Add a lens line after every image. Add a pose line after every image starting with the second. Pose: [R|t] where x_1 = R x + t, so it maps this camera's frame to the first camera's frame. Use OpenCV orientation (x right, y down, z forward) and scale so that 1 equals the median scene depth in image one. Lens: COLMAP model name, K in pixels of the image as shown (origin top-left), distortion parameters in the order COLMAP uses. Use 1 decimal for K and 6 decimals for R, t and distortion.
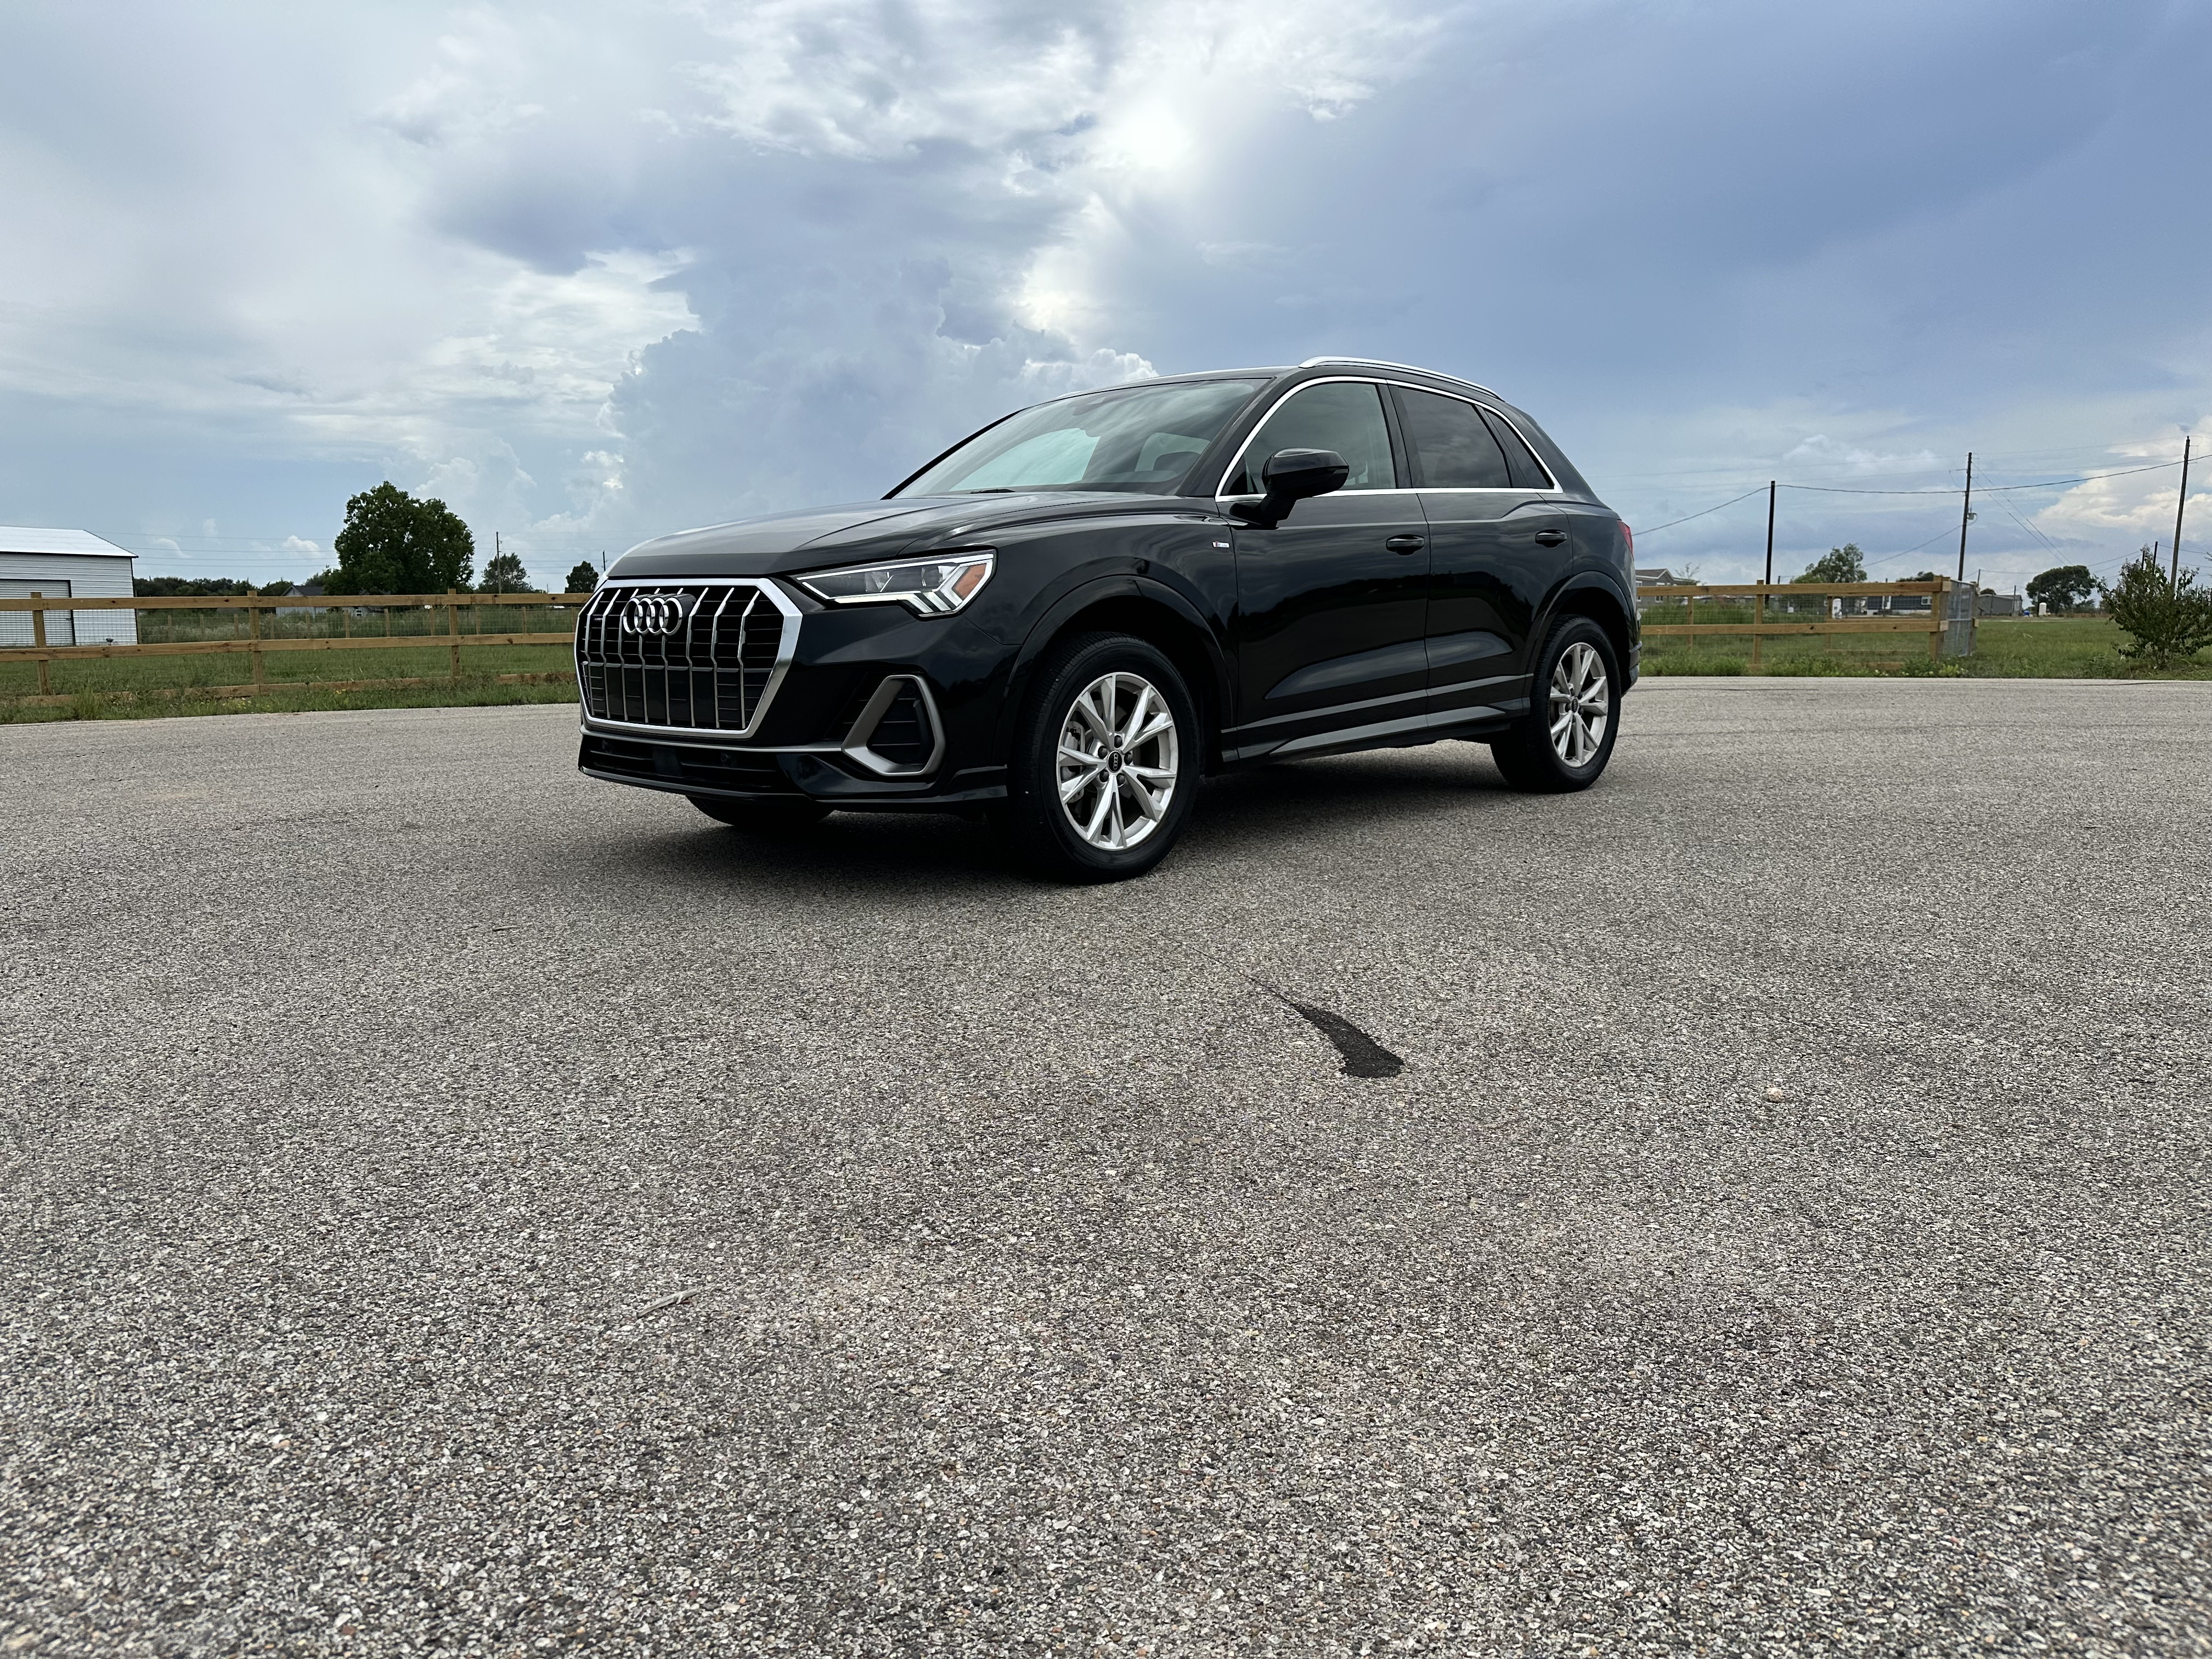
lens RADIAL K [[1604.1, 0, 1095.1], [0, 1604.1, 833.8], [0, 0, 1]] dist [0.041913, -0.030795]
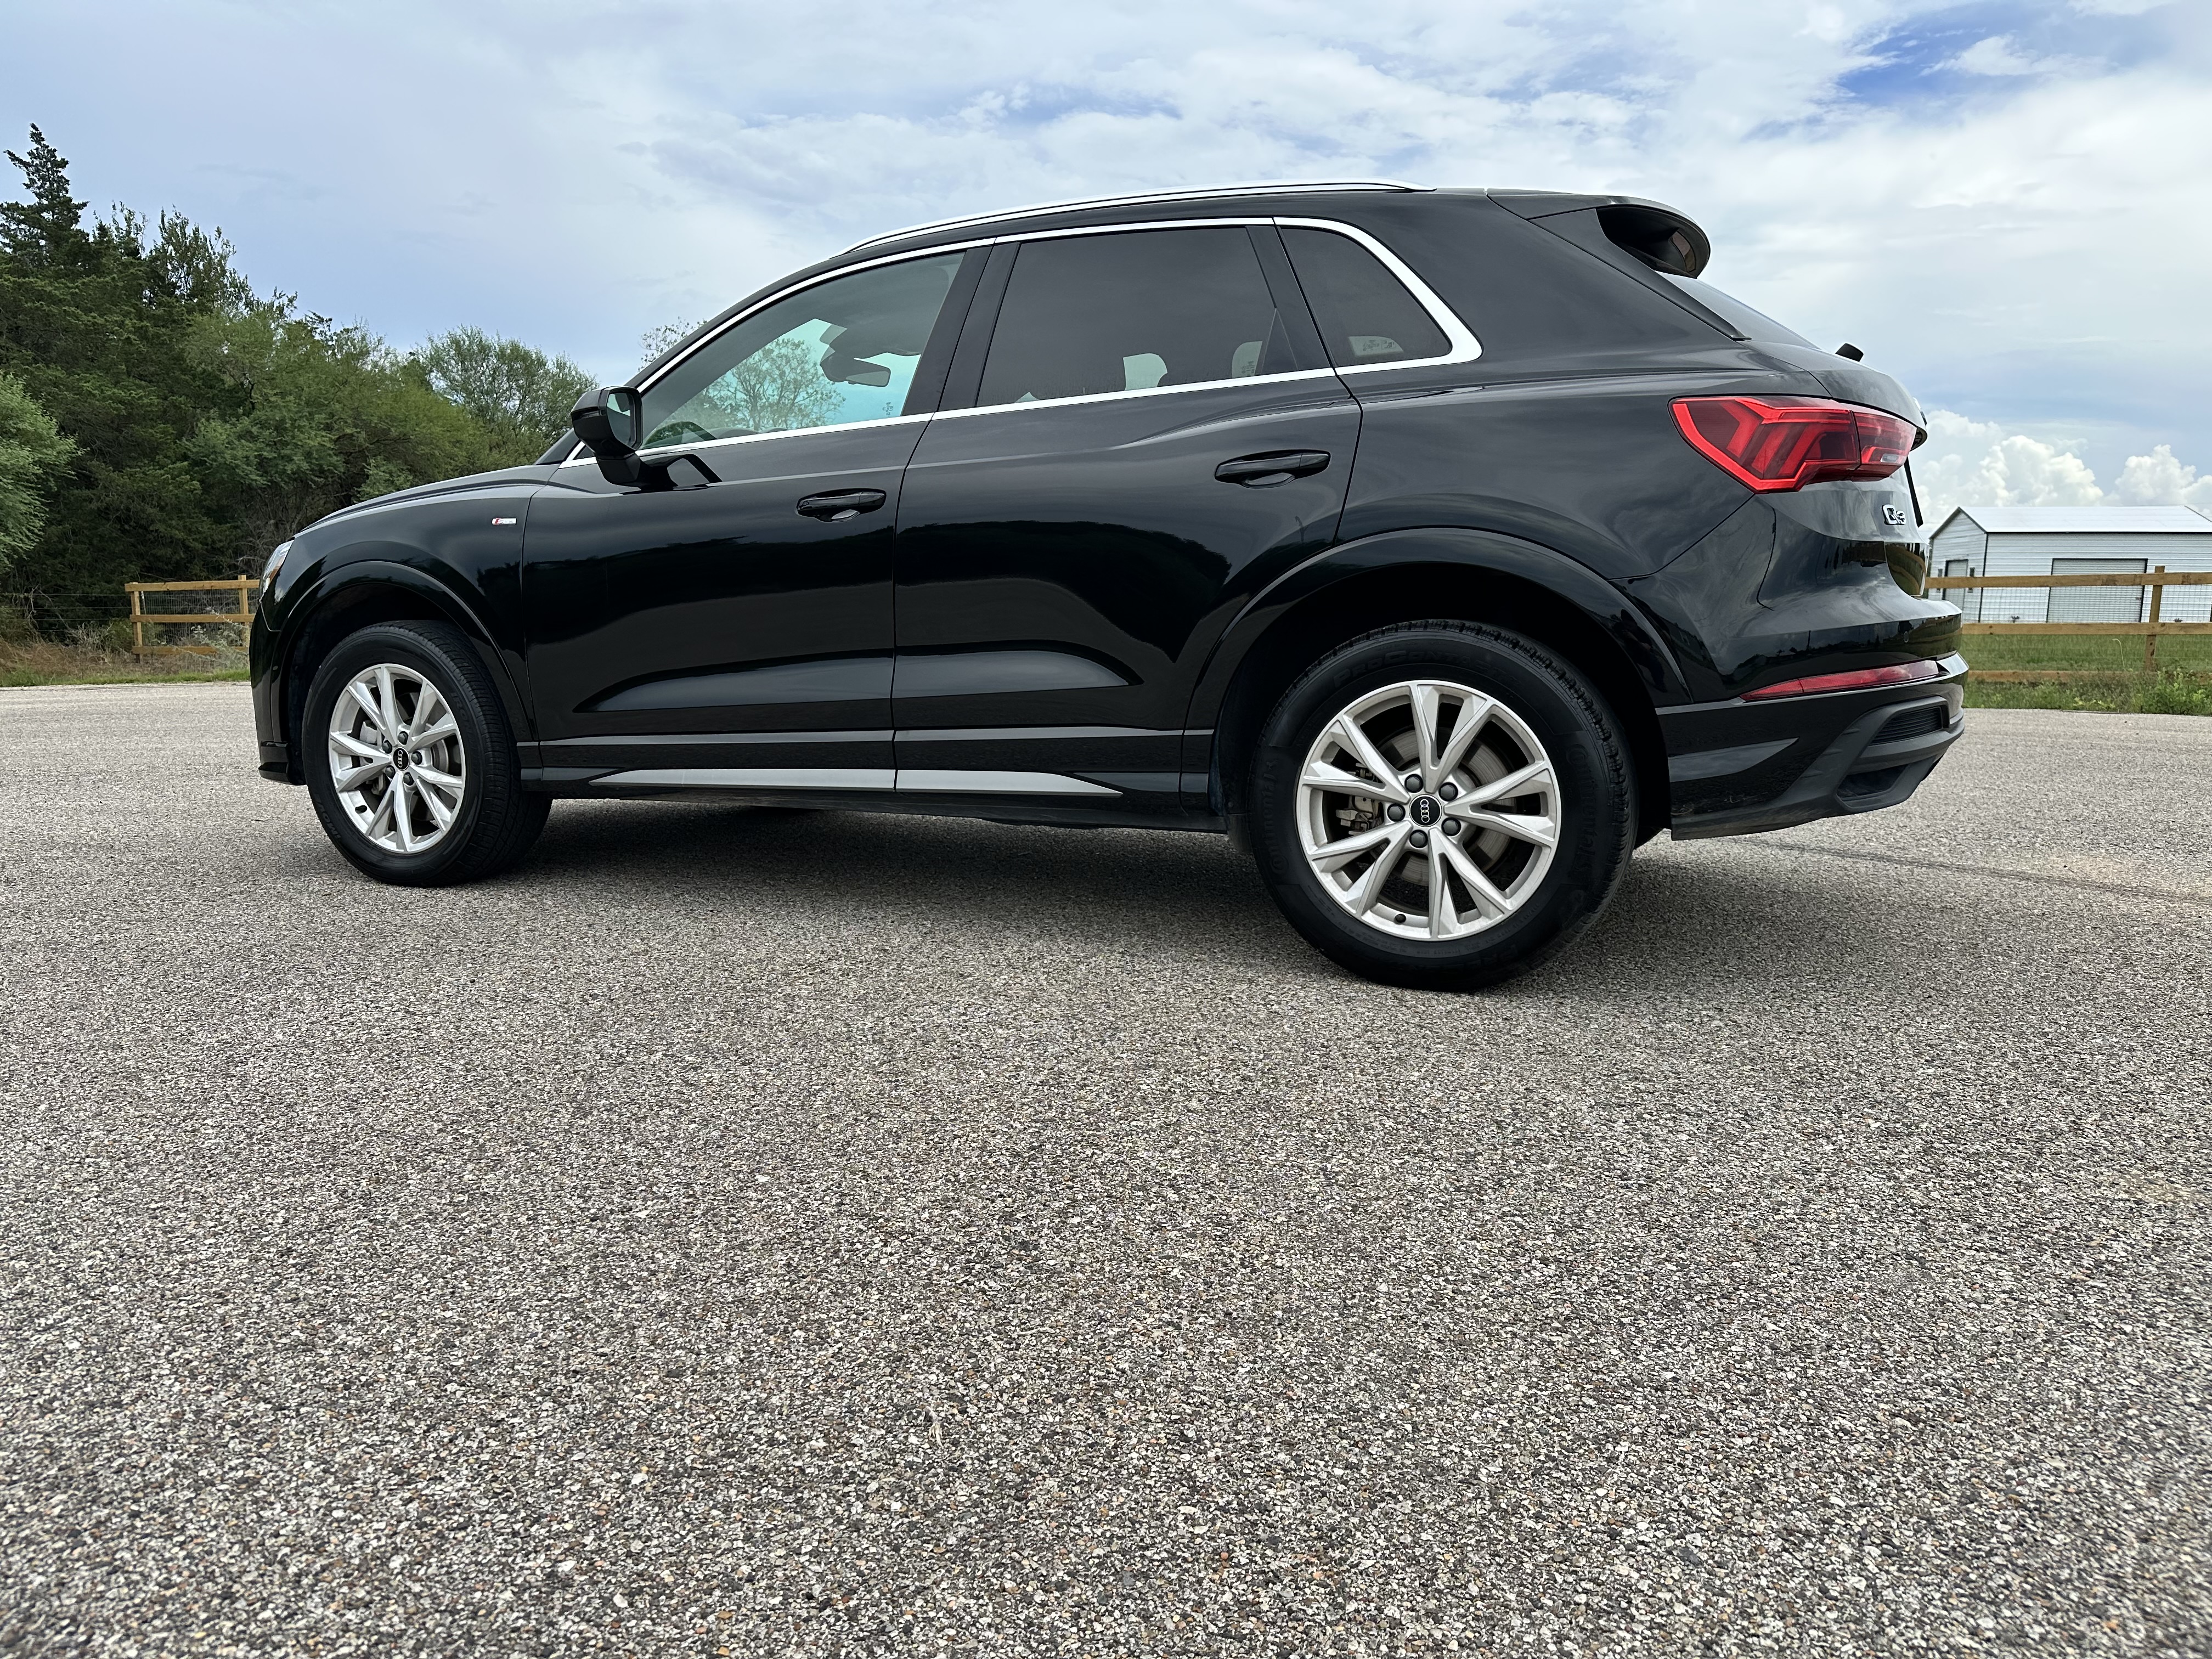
lens RADIAL K [[1597.7, 0, 1103.5], [0, 1597.7, 869.5], [0, 0, 1]] dist [-0.002938, -0.003475]
pose [[0.301312, 0.170528, -0.938153, 1.001466], [-0.132928, 0.981783, 0.135766, -0.159483], [0.944215, 0.083799, 0.318491, 1.065952]]
